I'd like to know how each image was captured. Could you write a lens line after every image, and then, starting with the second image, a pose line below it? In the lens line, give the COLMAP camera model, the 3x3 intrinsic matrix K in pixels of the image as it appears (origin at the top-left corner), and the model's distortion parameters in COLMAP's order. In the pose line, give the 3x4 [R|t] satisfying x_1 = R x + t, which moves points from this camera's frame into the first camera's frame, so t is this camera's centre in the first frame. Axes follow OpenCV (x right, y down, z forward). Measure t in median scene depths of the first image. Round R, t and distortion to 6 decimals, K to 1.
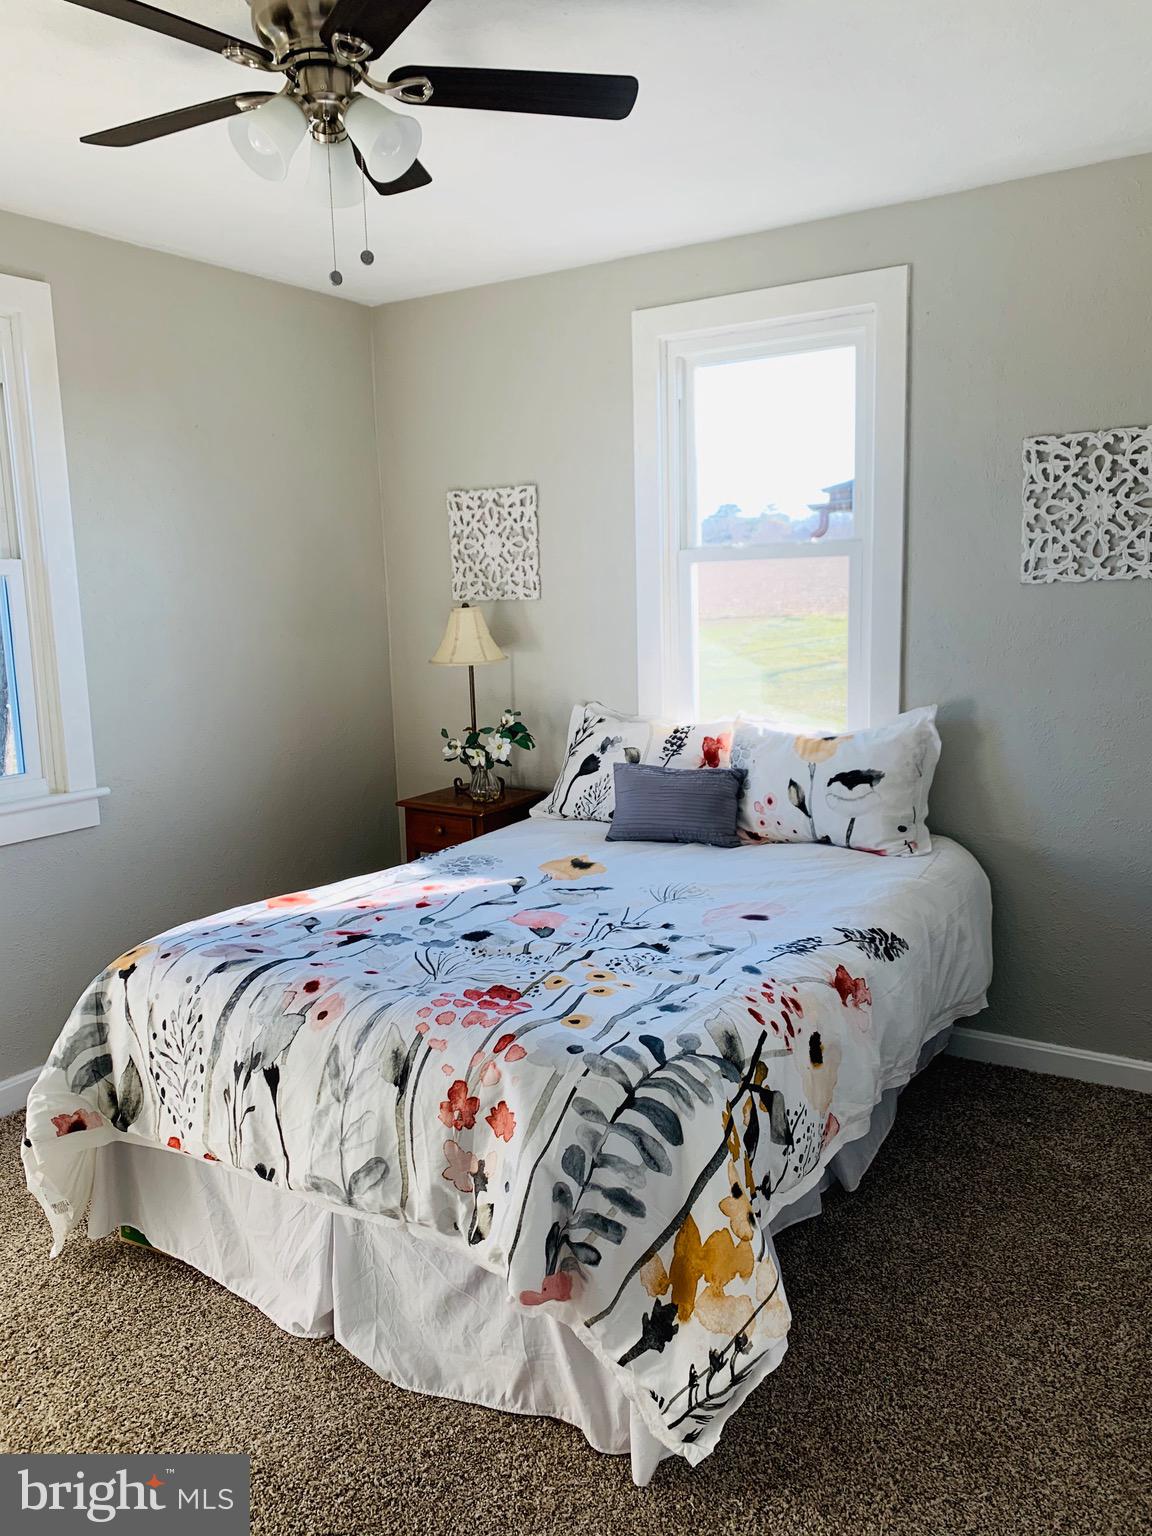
lens RADIAL K [[1168.0, 0, 576.0], [0, 1168.0, 768.0], [0, 0, 1]] dist [0.034216, -0.008535]
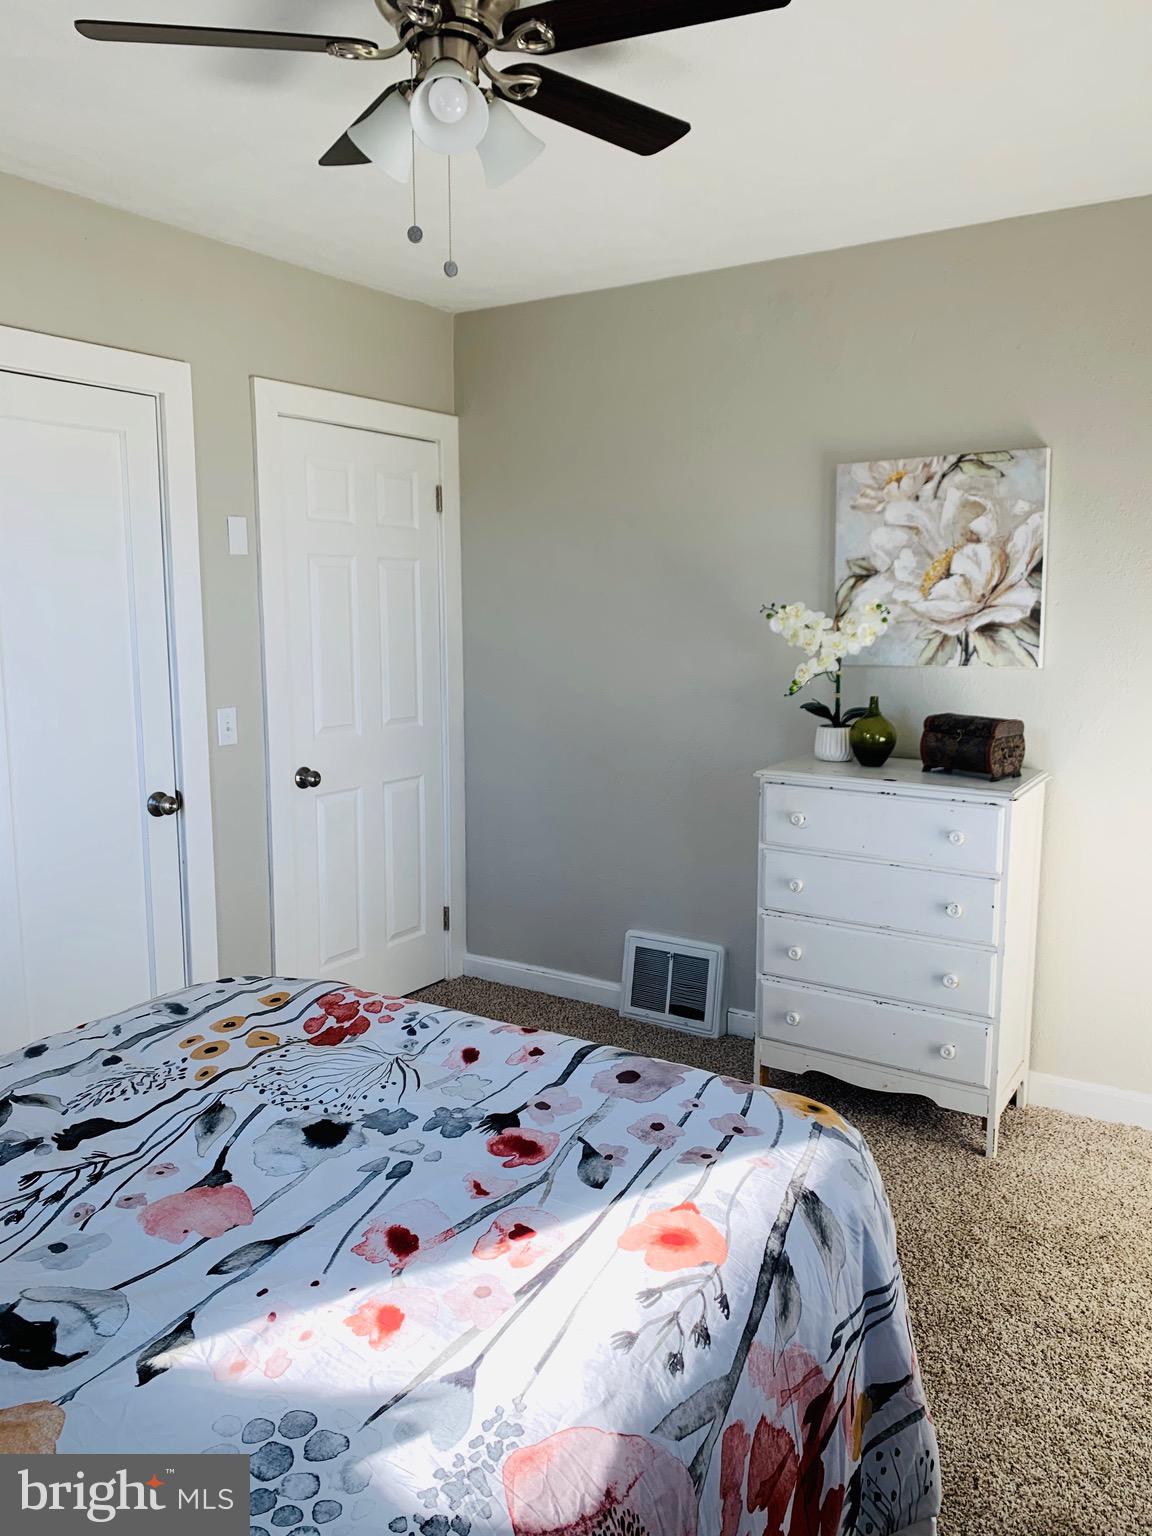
lens RADIAL K [[1168.0, 0, 576.0], [0, 1168.0, 768.0], [0, 0, 1]] dist [0.034216, -0.008535]
pose [[-0.999729, 0.022160, 0.007149, -0.225126], [0.023285, 0.951371, 0.307165, -0.244999], [0.000006, 0.307248, -0.951629, 1.499548]]
